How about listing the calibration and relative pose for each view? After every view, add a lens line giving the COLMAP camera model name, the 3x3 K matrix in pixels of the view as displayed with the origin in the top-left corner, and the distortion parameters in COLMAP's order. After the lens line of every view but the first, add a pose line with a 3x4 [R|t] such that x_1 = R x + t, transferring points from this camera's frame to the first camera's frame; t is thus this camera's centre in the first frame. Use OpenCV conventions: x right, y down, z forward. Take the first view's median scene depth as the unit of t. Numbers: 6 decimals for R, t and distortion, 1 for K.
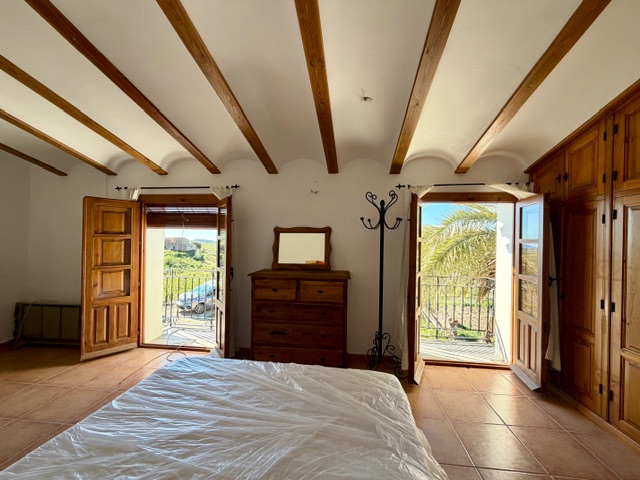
lens RADIAL K [[253.3, 0, 316.9], [0, 253.3, 239.4], [0, 0, 1]] dist [-0.000449, -0.000125]
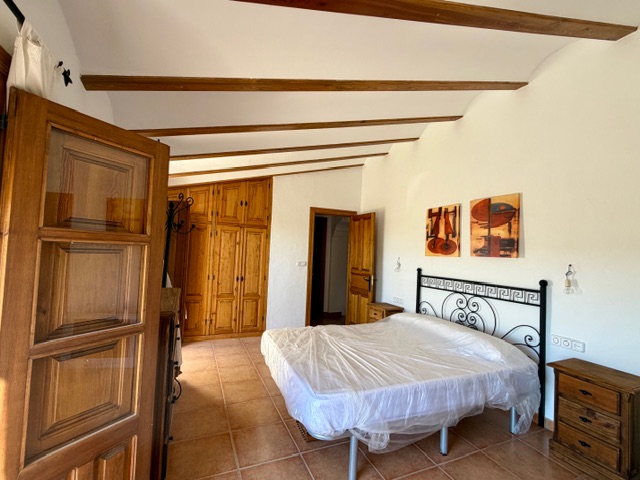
lens RADIAL K [[292.7, 0, 320.8], [0, 292.7, 240.8], [0, 0, 1]] dist [-0.002749, 0.000034]
pose [[-0.510511, -0.002400, 0.859868, -1.088646], [-0.056898, 0.997899, -0.030996, -0.007572], [-0.857987, -0.064749, -0.509575, 1.227793]]
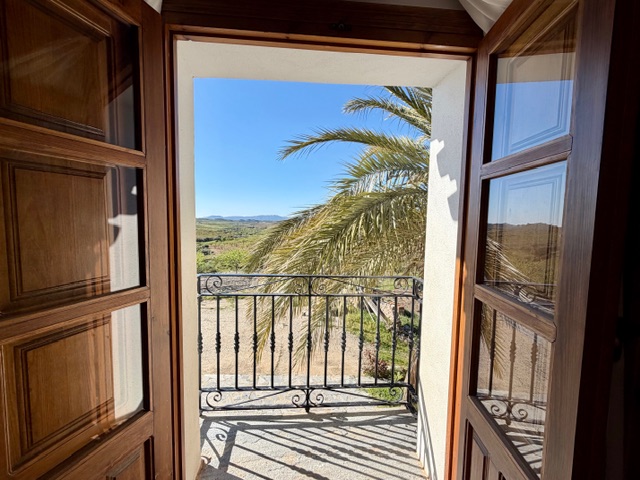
lens RADIAL K [[292.7, 0, 318.2], [0, 292.7, 237.2], [0, 0, 1]] dist [-0.002749, 0.000034]
pose [[0.981841, -0.015822, 0.189045, 0.660994], [-0.000440, 0.996323, 0.085672, 0.062410], [-0.189706, -0.084200, 0.978224, 0.842621]]
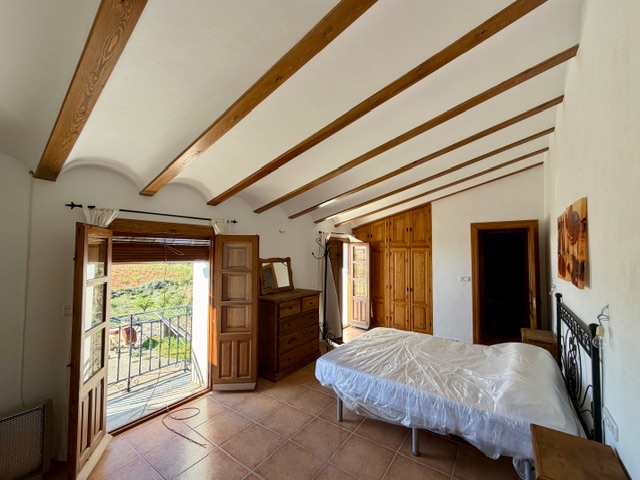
lens RADIAL K [[271.3, 0, 317.6], [0, 271.3, 242.2], [0, 0, 1]] dist [0.010016, 0.000043]
pose [[0.483252, 0.017694, 0.875303, -1.551064], [-0.001349, 0.999810, -0.019466, -0.138830], [-0.875480, 0.008226, 0.483183, 0.204128]]
